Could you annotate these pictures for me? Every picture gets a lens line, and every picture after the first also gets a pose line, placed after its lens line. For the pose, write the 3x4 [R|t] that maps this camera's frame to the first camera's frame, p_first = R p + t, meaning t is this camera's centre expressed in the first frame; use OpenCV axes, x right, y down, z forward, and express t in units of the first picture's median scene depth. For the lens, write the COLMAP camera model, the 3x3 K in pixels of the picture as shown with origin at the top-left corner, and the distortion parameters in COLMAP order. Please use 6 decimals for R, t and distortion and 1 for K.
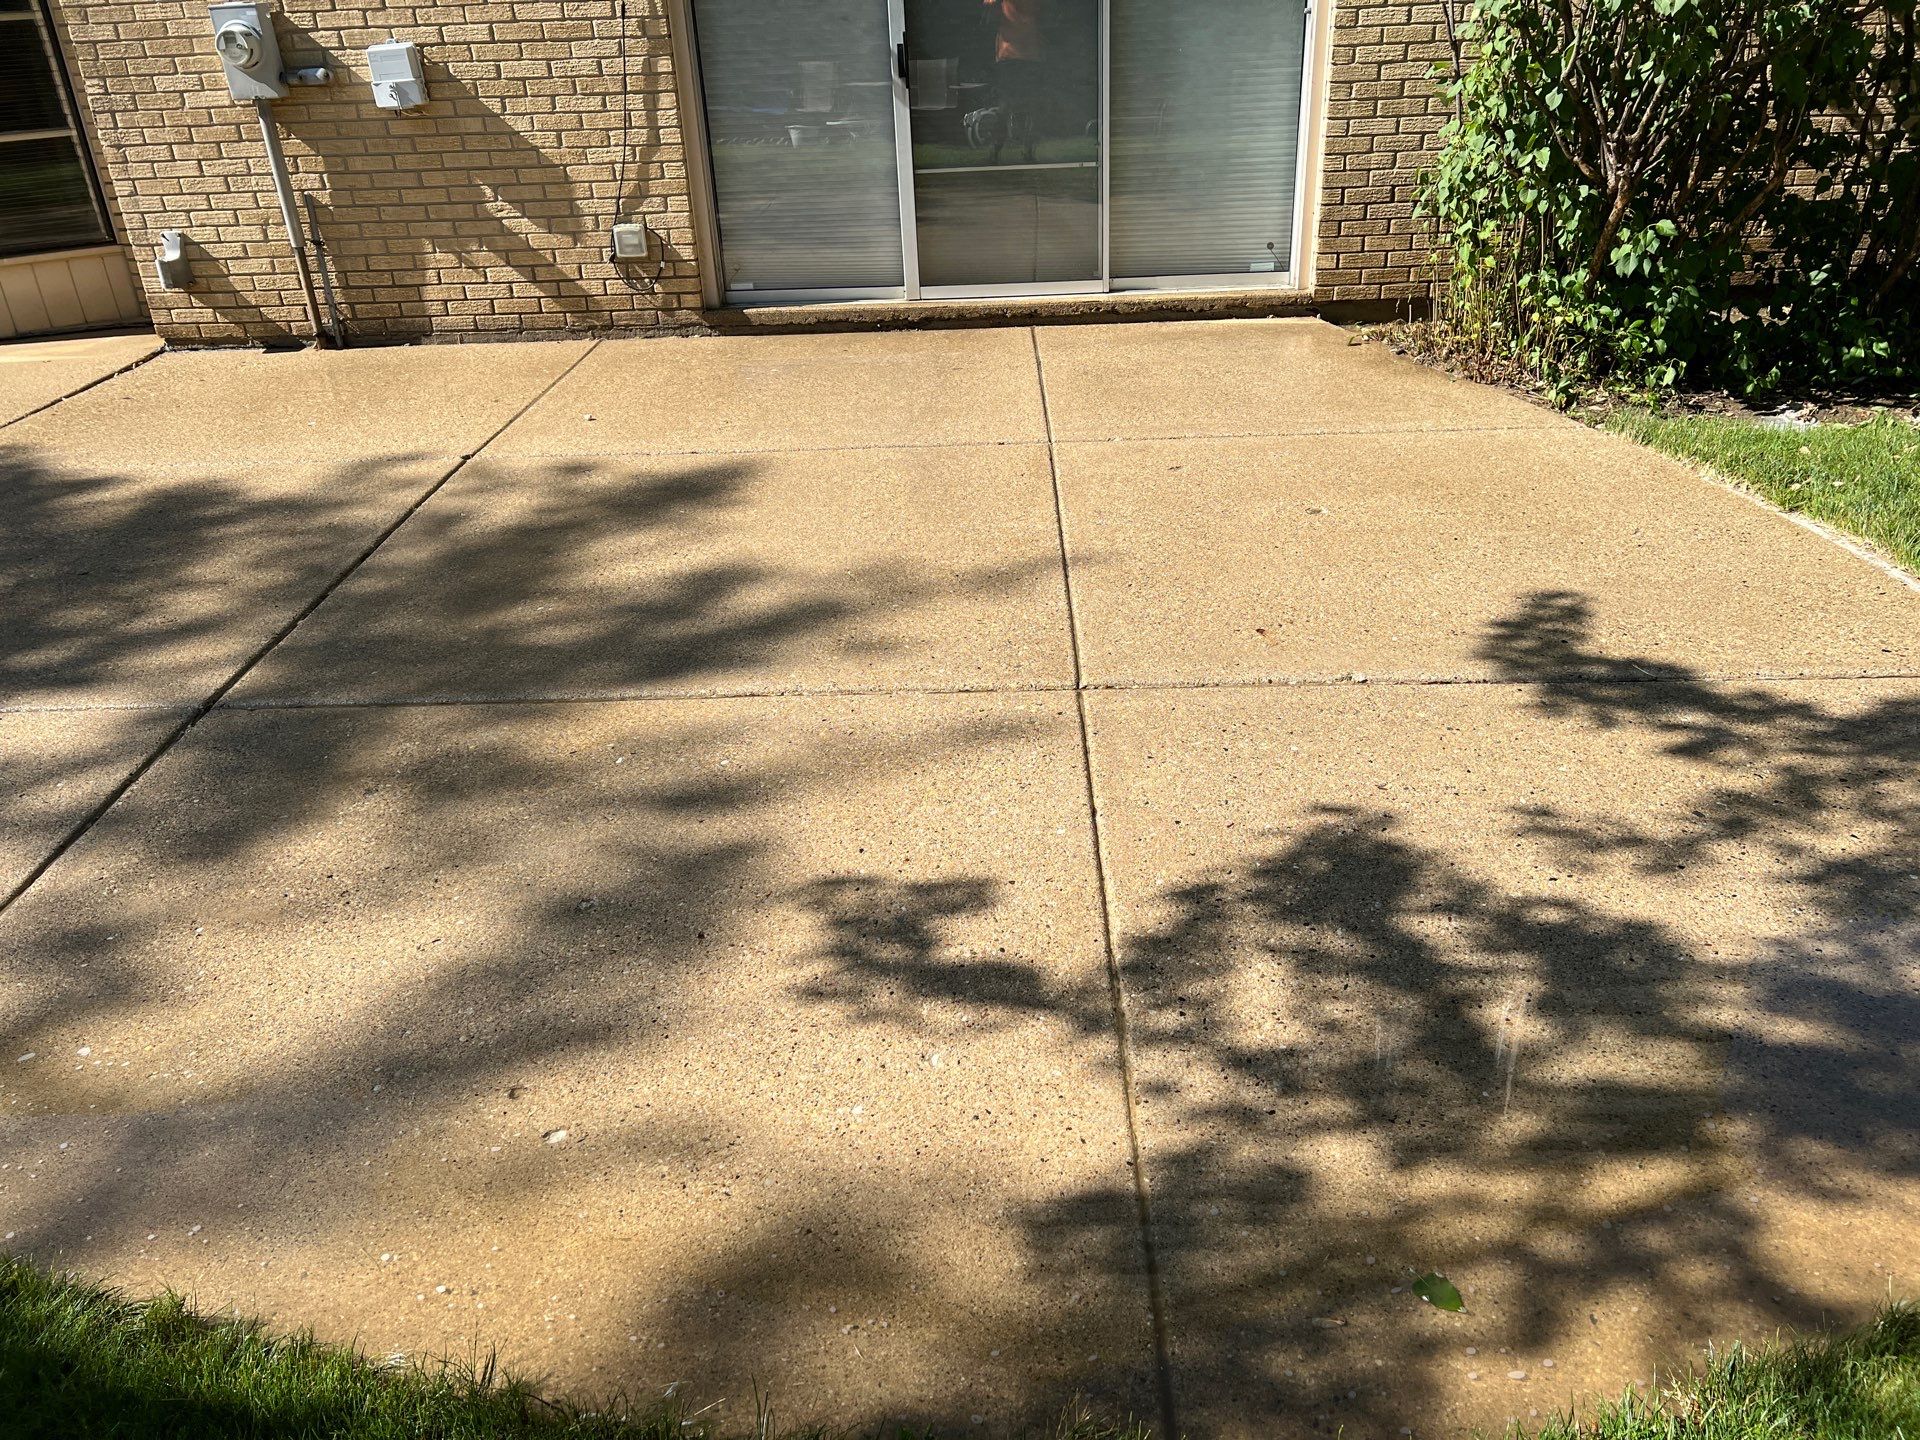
lens RADIAL K [[1412.6, 0, 993.2], [0, 1412.6, 730.9], [0, 0, 1]] dist [0.033951, -0.040685]
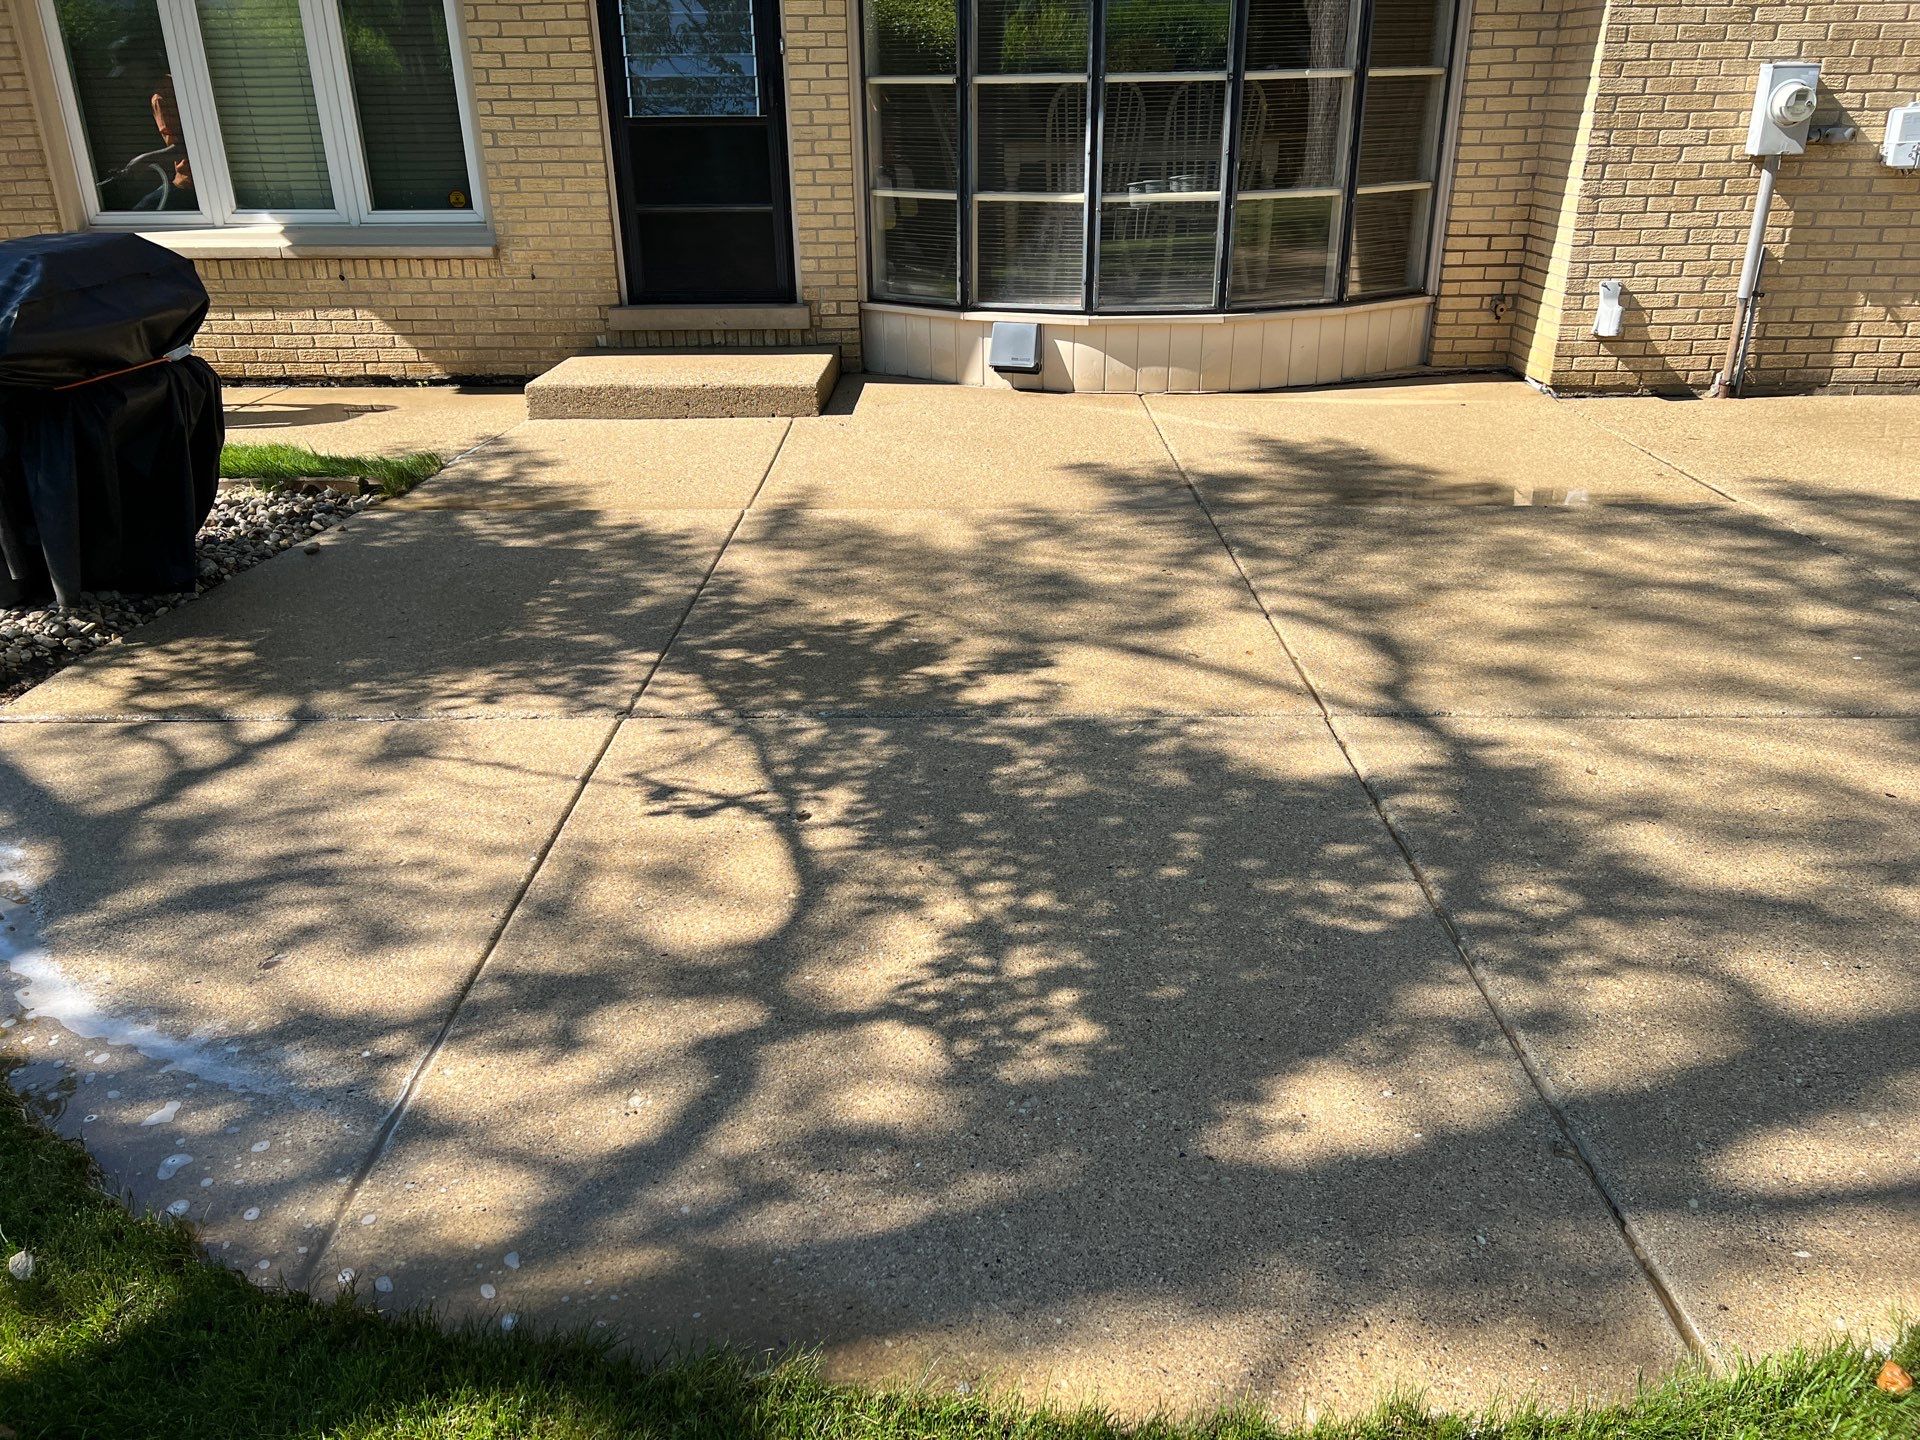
lens RADIAL K [[1412.6, 0, 960.6], [0, 1412.6, 713.1], [0, 0, 1]] dist [0.033951, -0.040685]
pose [[0.999429, 0.028803, -0.017650, -1.061566], [-0.029926, 0.997296, -0.067114, 0.042458], [0.015670, 0.067604, 0.997589, -0.003406]]
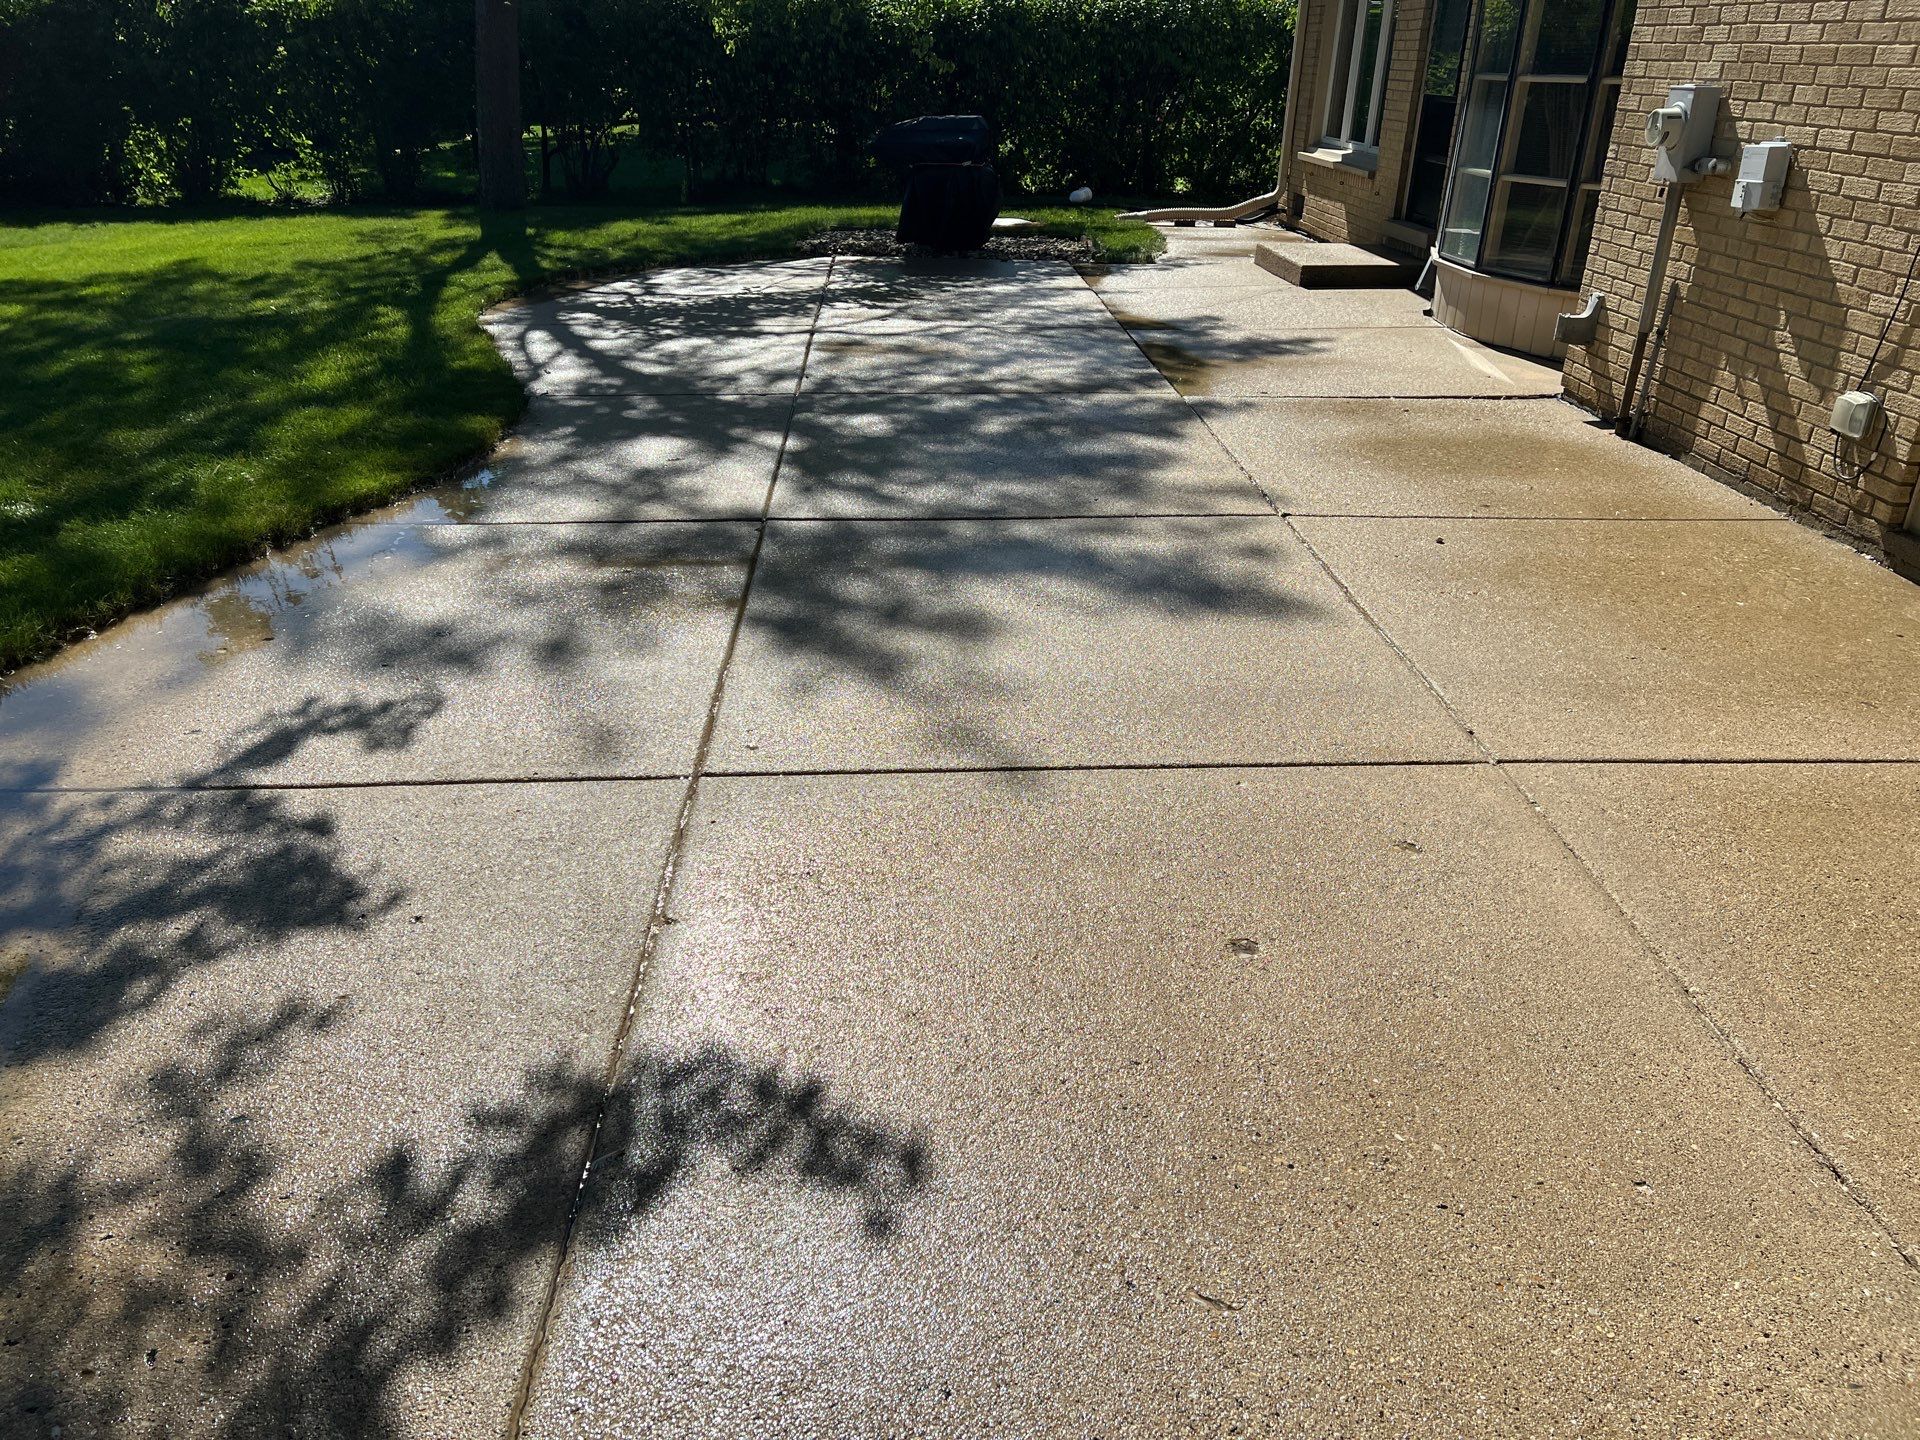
lens RADIAL K [[1412.6, 0, 947.0], [0, 1412.6, 735.8], [0, 0, 1]] dist [0.033951, -0.040685]
pose [[0.041066, 0.463908, -0.884931, 0.501938], [-0.477762, 0.786981, 0.390389, -0.285347], [0.877529, 0.406755, 0.253956, 0.463849]]
